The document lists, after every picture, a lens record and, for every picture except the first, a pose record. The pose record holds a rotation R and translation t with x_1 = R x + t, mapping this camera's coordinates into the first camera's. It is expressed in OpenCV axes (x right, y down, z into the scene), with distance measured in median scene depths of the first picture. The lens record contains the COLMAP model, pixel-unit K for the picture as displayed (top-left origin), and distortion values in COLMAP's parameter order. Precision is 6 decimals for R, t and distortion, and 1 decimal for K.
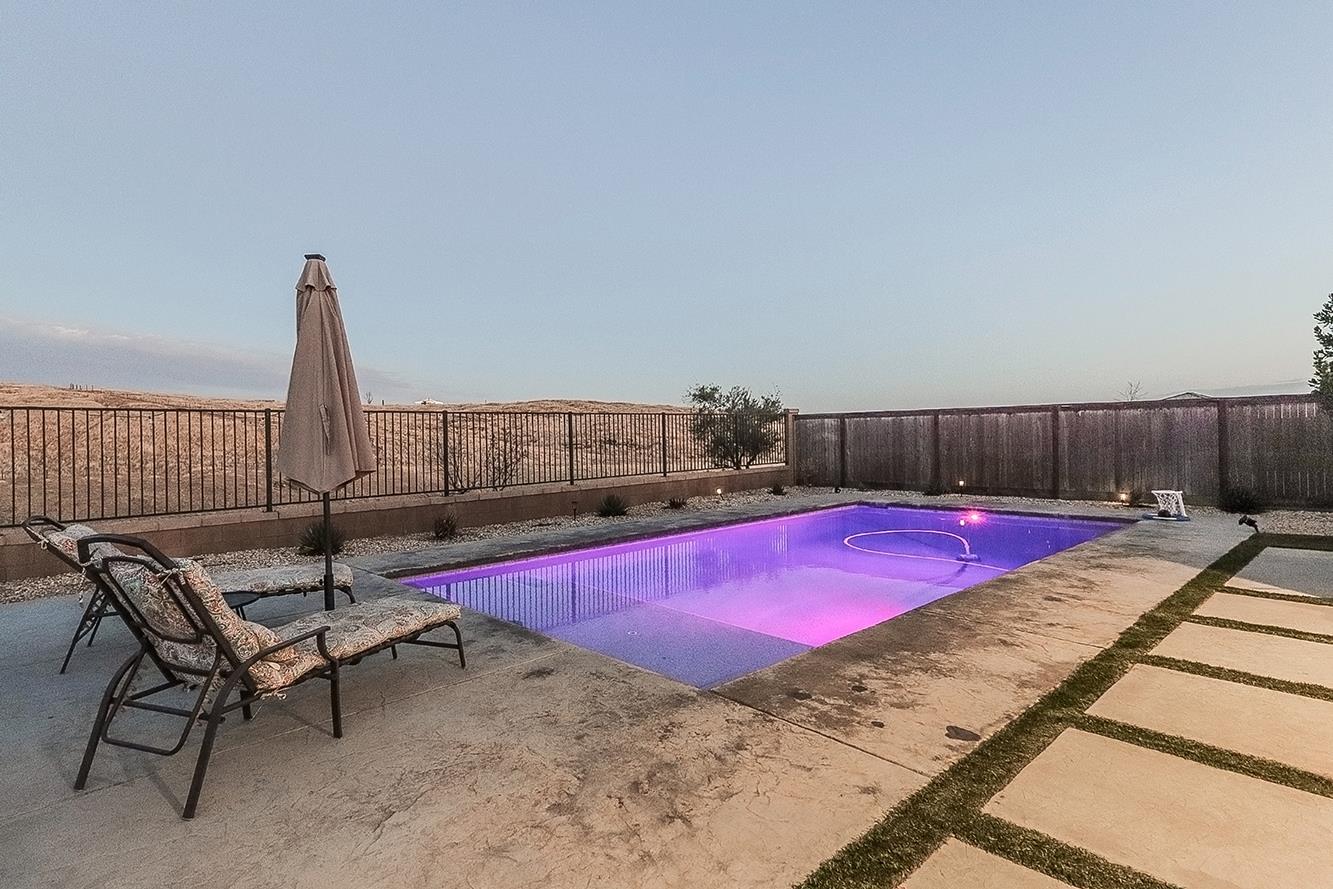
lens RADIAL K [[682.8, 0, 663.1], [0, 682.8, 437.1], [0, 0, 1]] dist [0.020584, 0.000576]
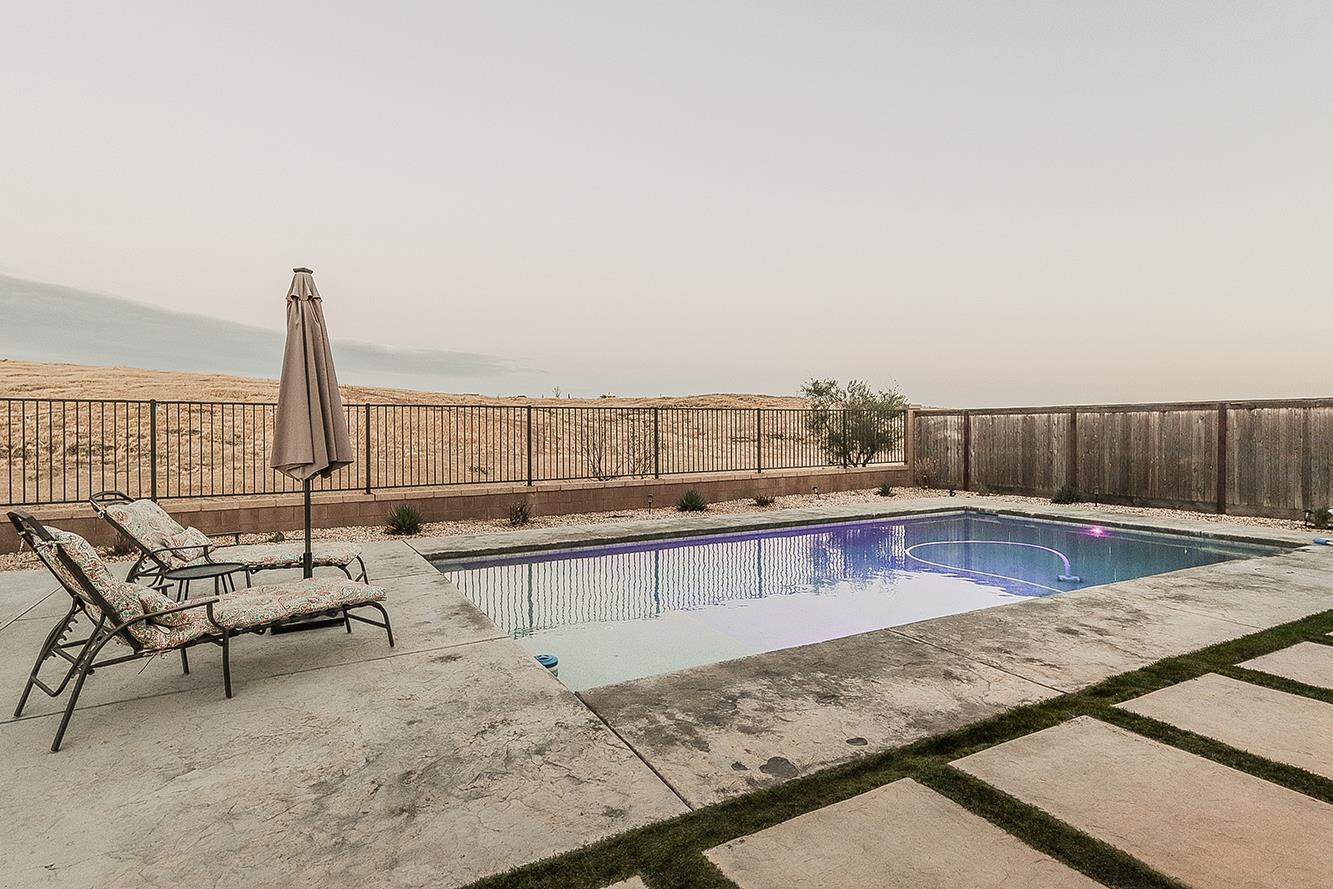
lens RADIAL K [[676.9, 0, 663.4], [0, 676.9, 435.3], [0, 0, 1]] dist [0.020172, 0.000489]
pose [[0.968432, 0.015857, -0.248771, 0.121223], [-0.014156, 0.999863, 0.008625, -0.003560], [0.248874, -0.004831, 0.968524, 0.022112]]
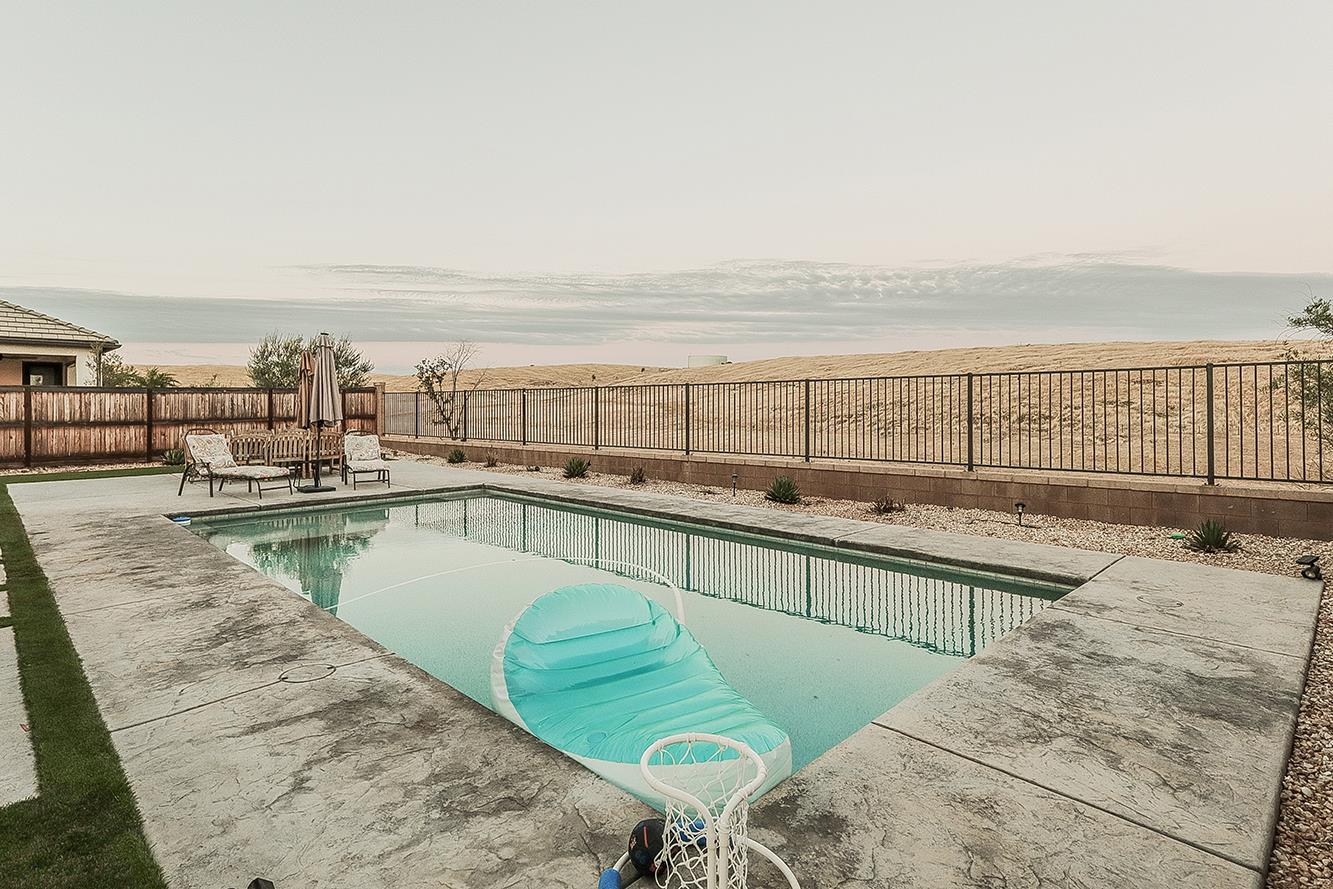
lens RADIAL K [[681.3, 0, 659.7], [0, 681.3, 401.1], [0, 0, 1]] dist [0.020217, 0.000561]
pose [[0.021694, 0.013176, -0.999678, 0.705520], [-0.001742, 0.999912, 0.013141, -0.018332], [0.999763, 0.001456, 0.021715, 0.755110]]
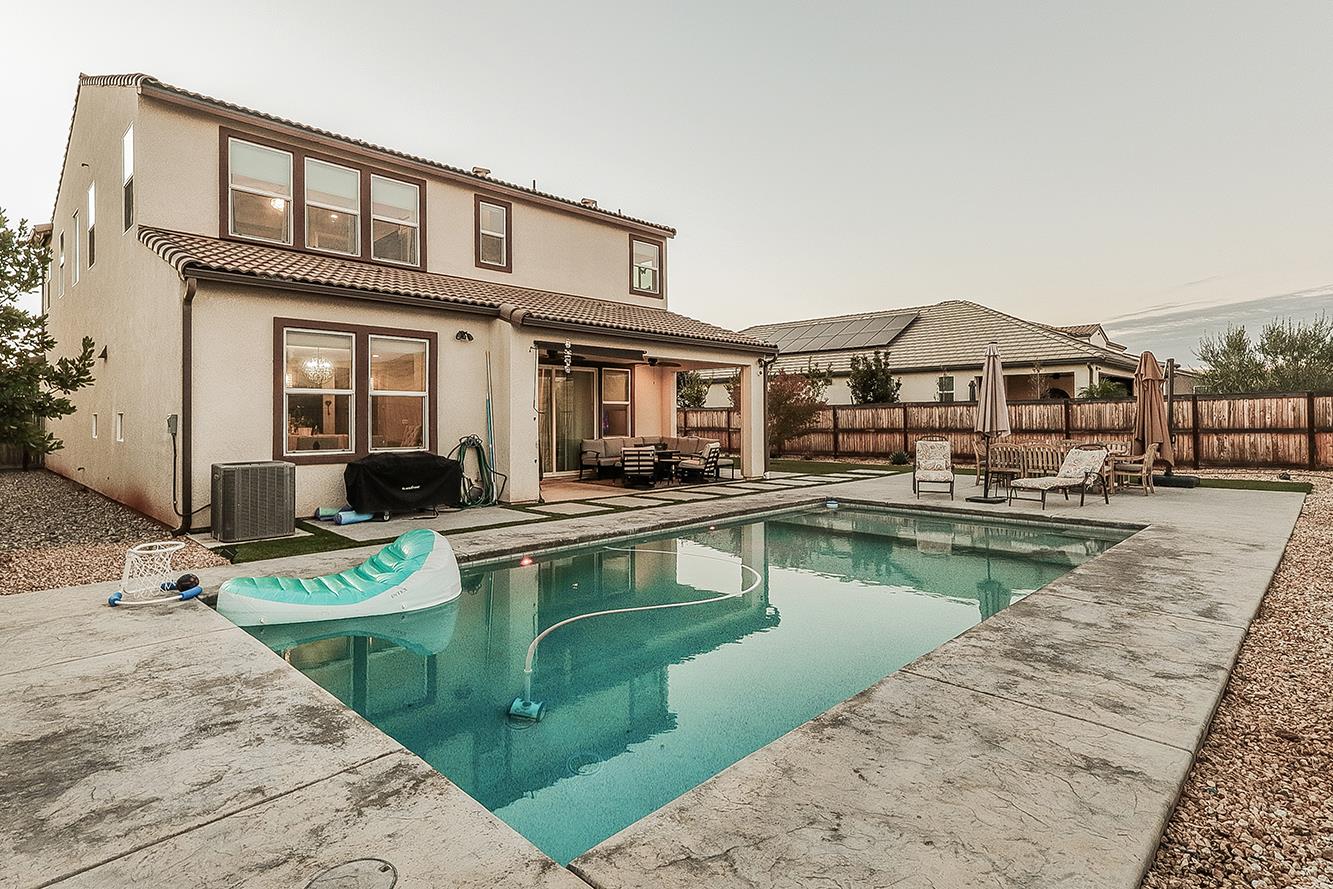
lens RADIAL K [[688.1, 0, 661.5], [0, 688.1, 415.3], [0, 0, 1]] dist [0.025543, -0.000567]
pose [[-0.999018, 0.023694, -0.037435, 0.270859], [0.023719, 0.999719, -0.000221, -0.010993], [0.037419, -0.001109, -0.999299, 1.197145]]
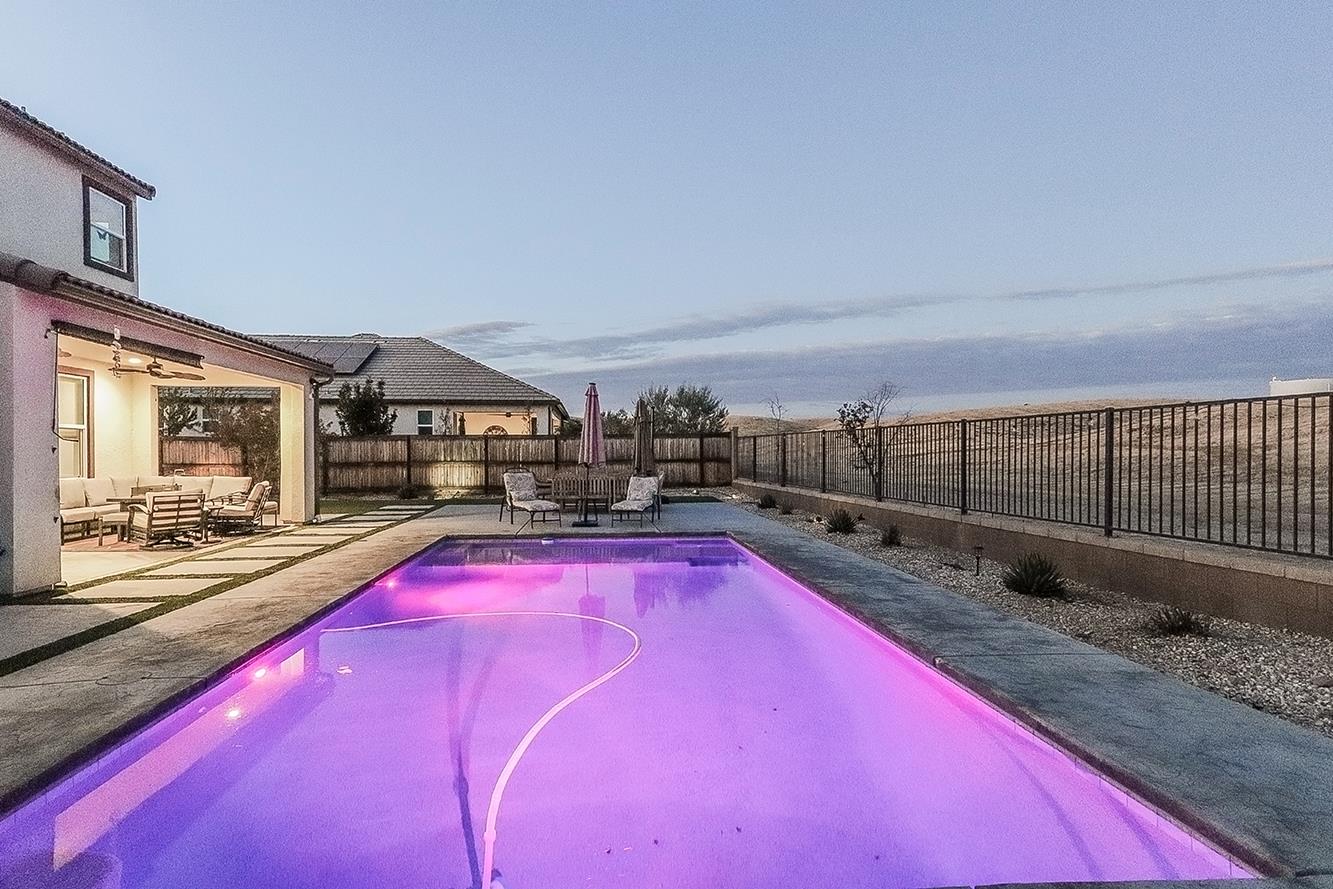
lens RADIAL K [[683.7, 0, 652.4], [0, 683.7, 451.6], [0, 0, 1]] dist [0.020898, 0.001303]
pose [[-0.618917, 0.020874, -0.785179, 0.528240], [0.009815, 0.999774, 0.018842, -0.013914], [0.785395, 0.003955, -0.618982, 1.009320]]
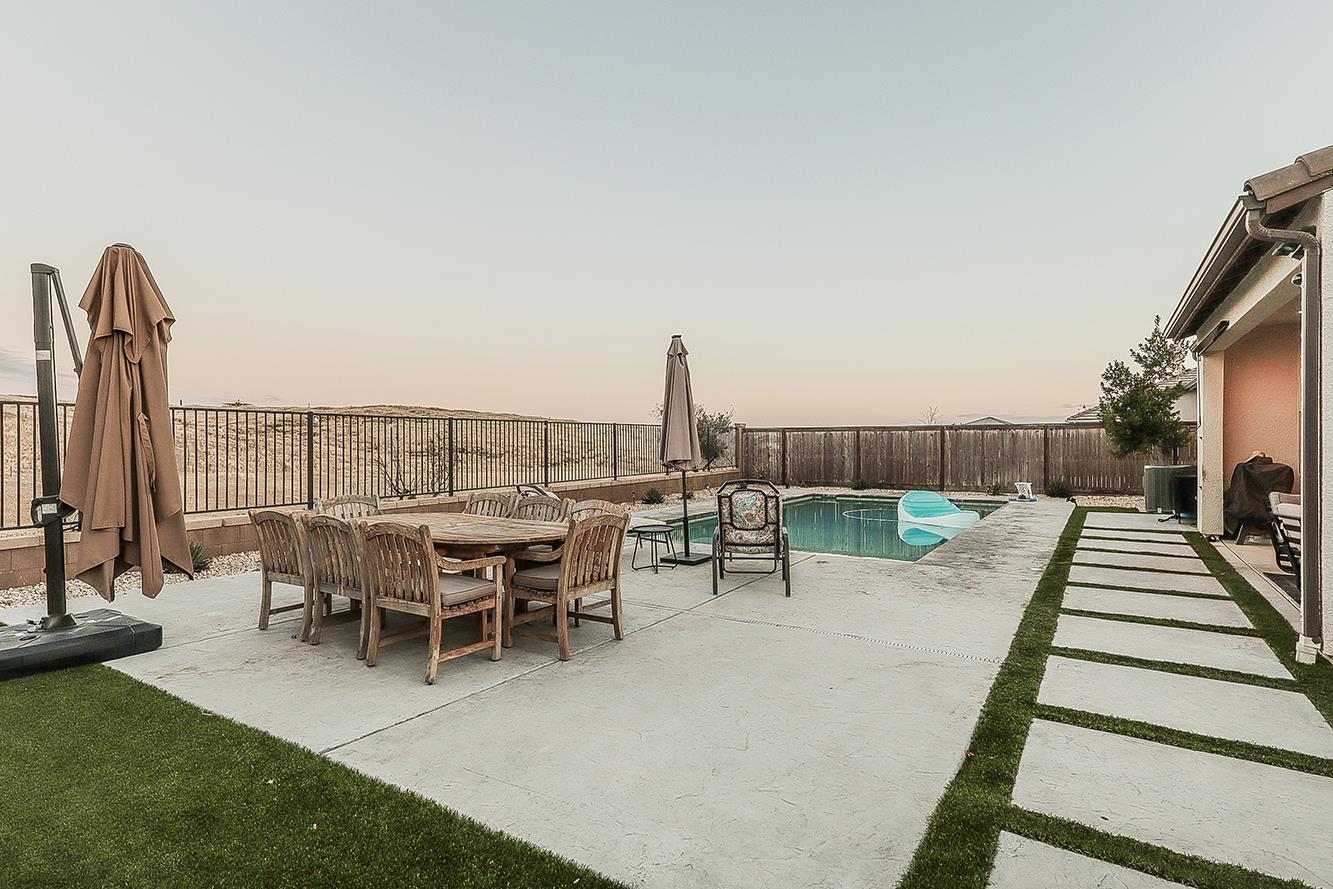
lens RADIAL K [[679.6, 0, 663.2], [0, 679.6, 441.1], [0, 0, 1]] dist [0.020577, 0.000520]
pose [[0.971824, 0.015681, 0.235187, -0.329146], [-0.013614, 0.999853, -0.010410, 0.008080], [-0.235315, 0.006915, 0.971894, -0.242669]]
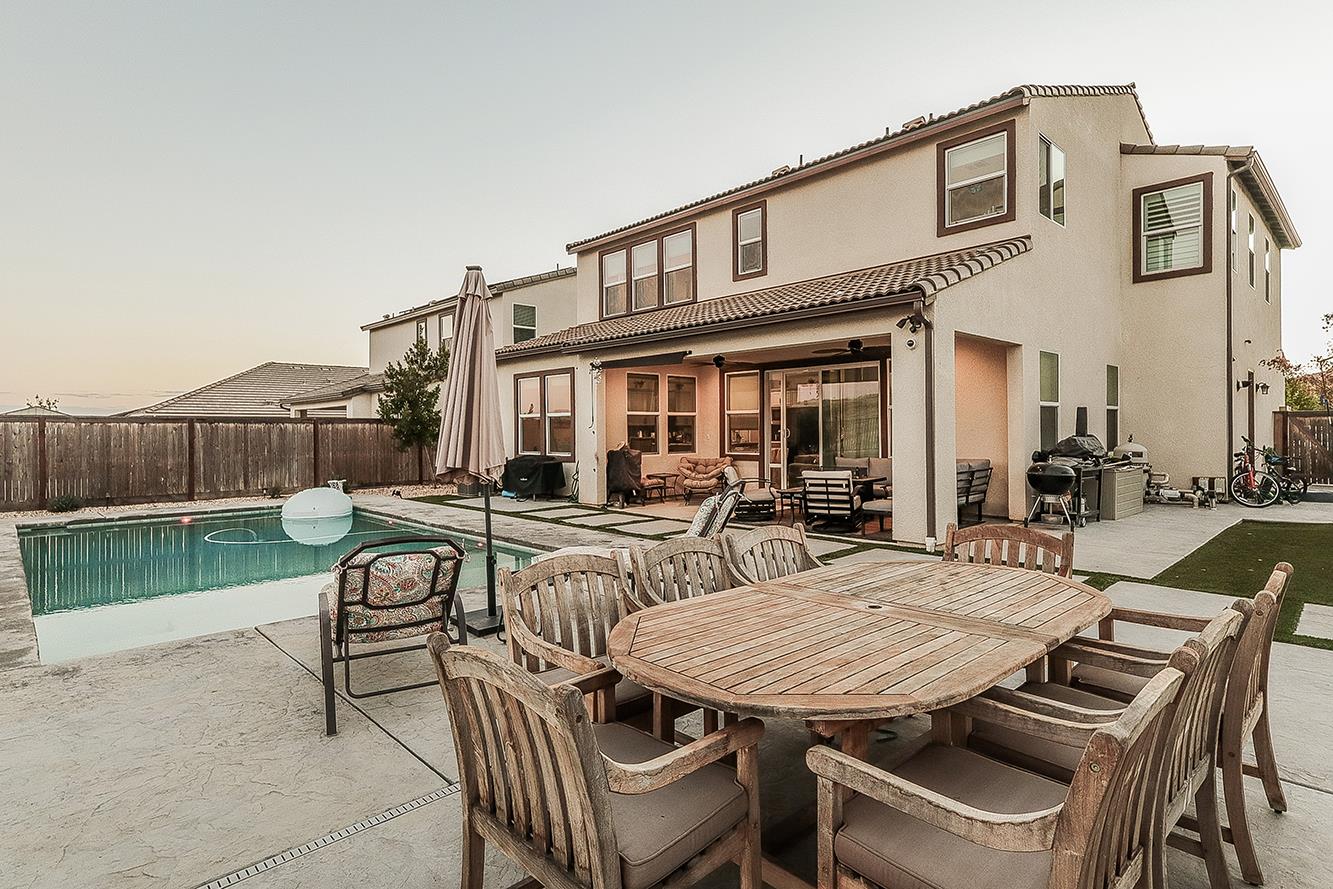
lens RADIAL K [[682.8, 0, 663.1], [0, 682.8, 437.1], [0, 0, 1]] dist [0.020584, 0.000576]
pose [[-0.003960, 0.010655, 0.999935, -0.562613], [0.012036, 0.999871, -0.010607, 0.007001], [-0.999920, 0.011993, -0.004088, 0.236709]]
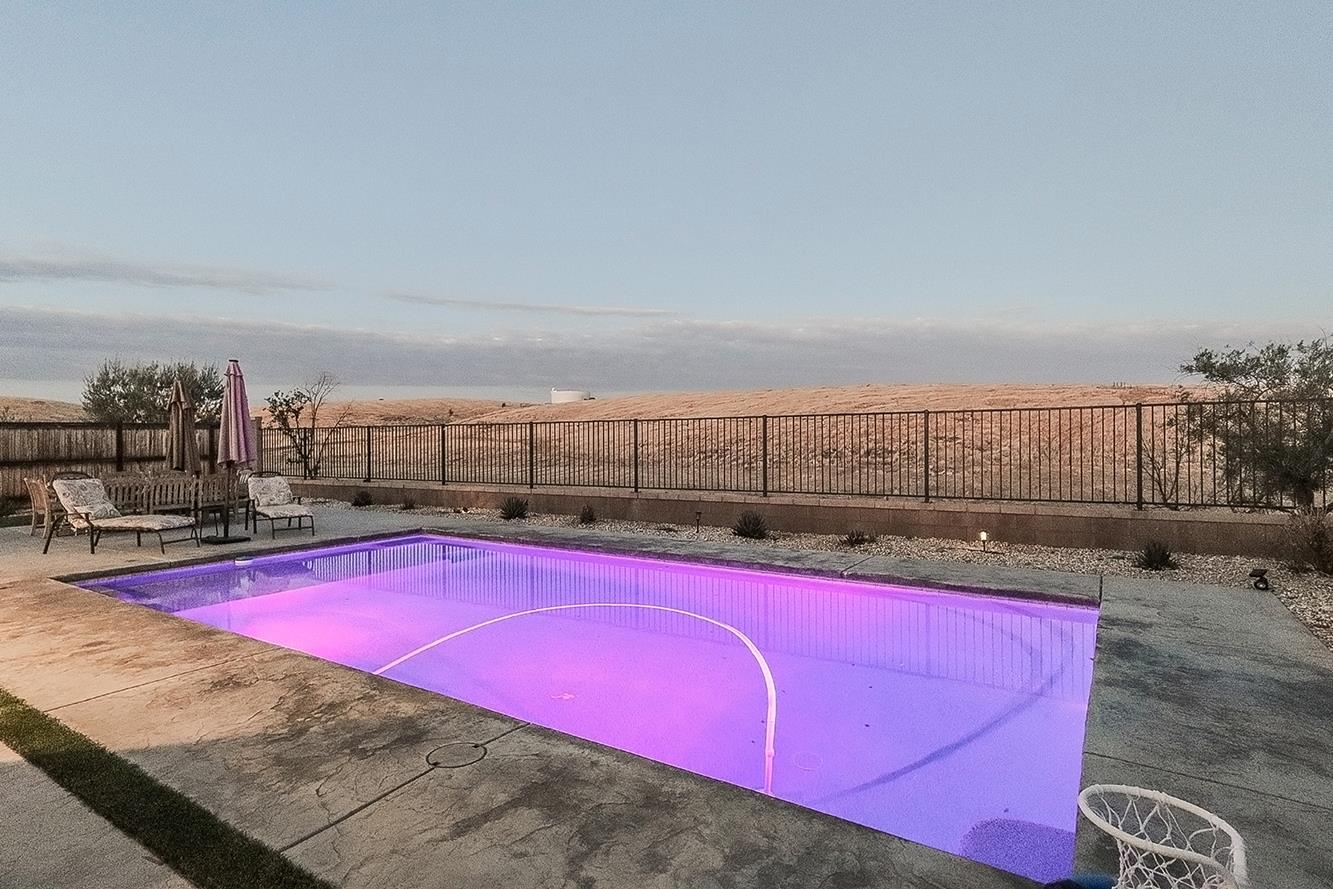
lens RADIAL K [[682.8, 0, 663.1], [0, 682.8, 437.1], [0, 0, 1]] dist [0.020584, 0.000576]
pose [[0.227343, 0.012827, -0.973730, 0.674271], [-0.002322, 0.999918, 0.012630, -0.018273], [0.973812, -0.000610, 0.227354, 0.636071]]
